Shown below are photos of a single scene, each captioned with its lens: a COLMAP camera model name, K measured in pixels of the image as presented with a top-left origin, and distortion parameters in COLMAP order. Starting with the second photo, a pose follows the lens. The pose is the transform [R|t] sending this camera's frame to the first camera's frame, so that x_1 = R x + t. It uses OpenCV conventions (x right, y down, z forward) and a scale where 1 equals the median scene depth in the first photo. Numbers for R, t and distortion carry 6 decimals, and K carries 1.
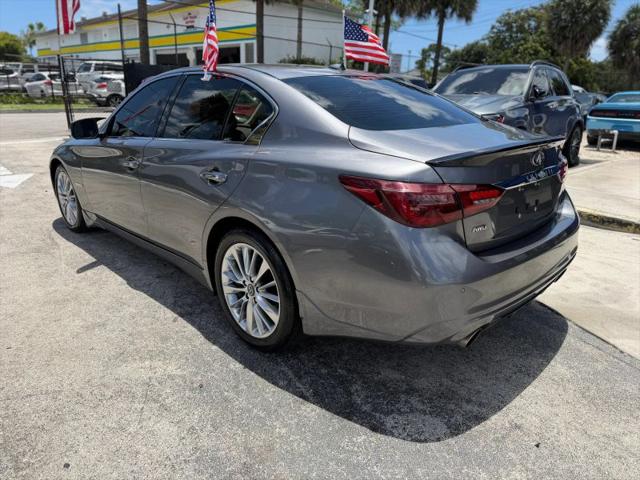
lens RADIAL K [[453.2, 0, 317.9], [0, 453.2, 236.9], [0, 0, 1]] dist [0.021882, -0.025845]
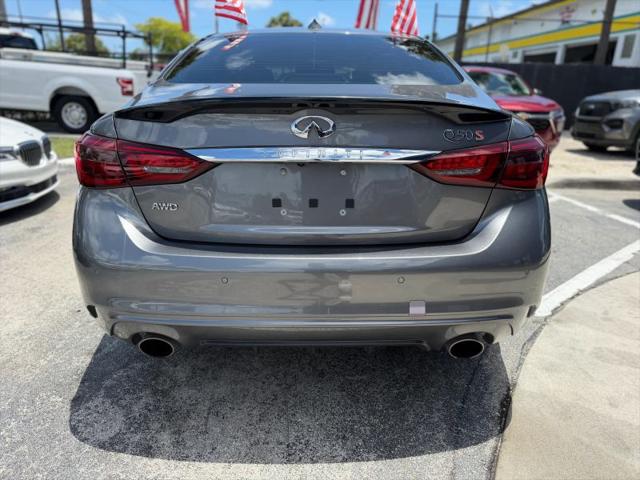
lens RADIAL K [[453.2, 0, 320.5], [0, 453.2, 240.8], [0, 0, 1]] dist [0.021882, -0.025845]
pose [[0.723130, 0.213072, -0.657027, 0.769188], [-0.214036, 0.973533, 0.080143, -0.058684], [0.656713, 0.082673, 0.749595, 0.446449]]
